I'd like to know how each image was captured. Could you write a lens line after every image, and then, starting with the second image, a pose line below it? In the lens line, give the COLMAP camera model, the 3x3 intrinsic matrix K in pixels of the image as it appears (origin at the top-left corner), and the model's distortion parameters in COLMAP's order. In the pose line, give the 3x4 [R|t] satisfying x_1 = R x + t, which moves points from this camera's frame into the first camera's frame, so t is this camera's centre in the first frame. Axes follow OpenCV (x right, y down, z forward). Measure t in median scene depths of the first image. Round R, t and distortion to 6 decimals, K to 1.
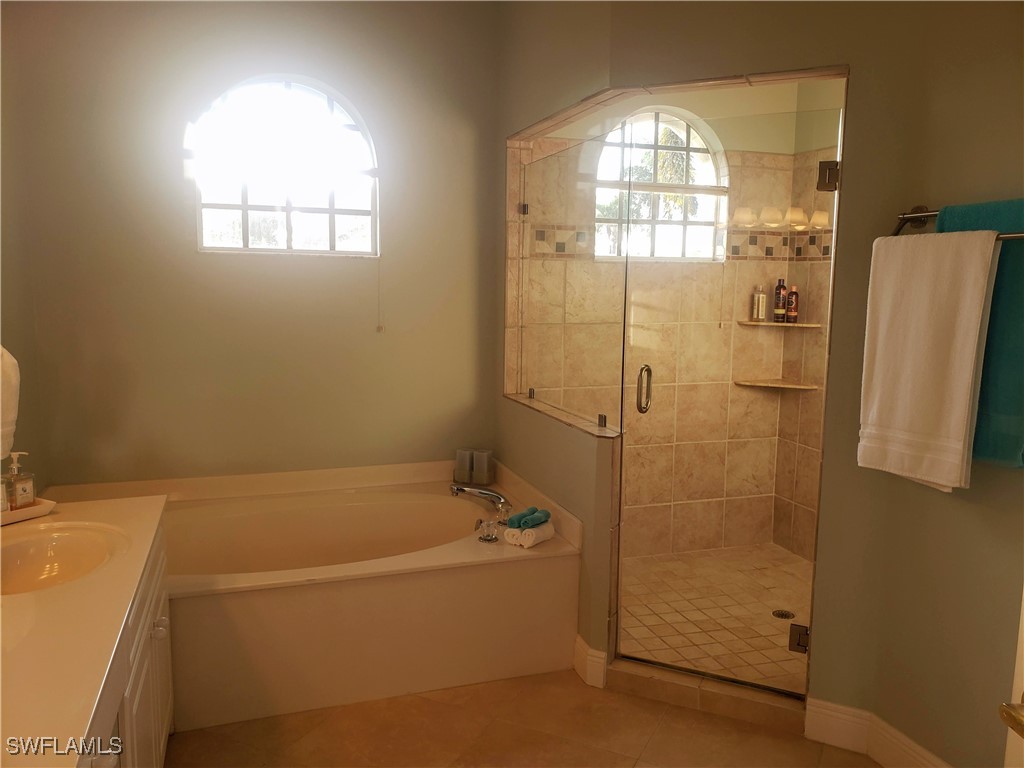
lens RADIAL K [[796.4, 0, 512.0], [0, 796.4, 384.0], [0, 0, 1]] dist [-0.001635, -0.003373]
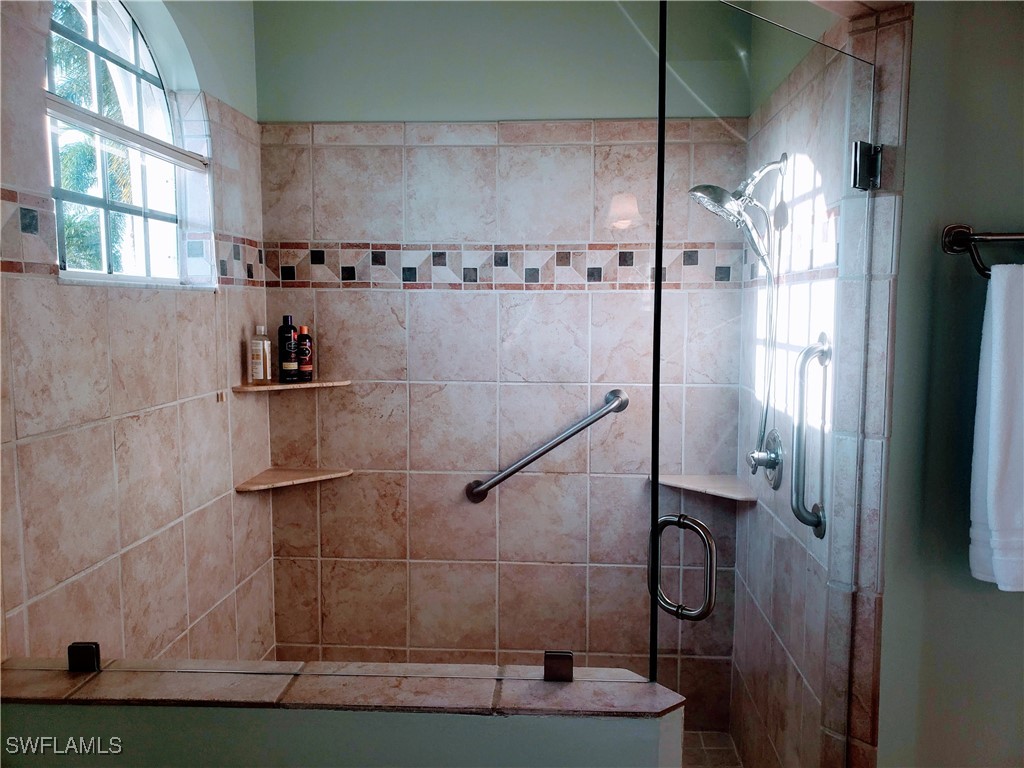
lens RADIAL K [[796.4, 0, 512.0], [0, 796.4, 384.0], [0, 0, 1]] dist [-0.001635, -0.003373]
pose [[0.396947, -0.097243, 0.912676, -0.178700], [0.122597, 0.991079, 0.052276, -0.088359], [-0.909617, 0.091141, 0.405327, 0.581165]]
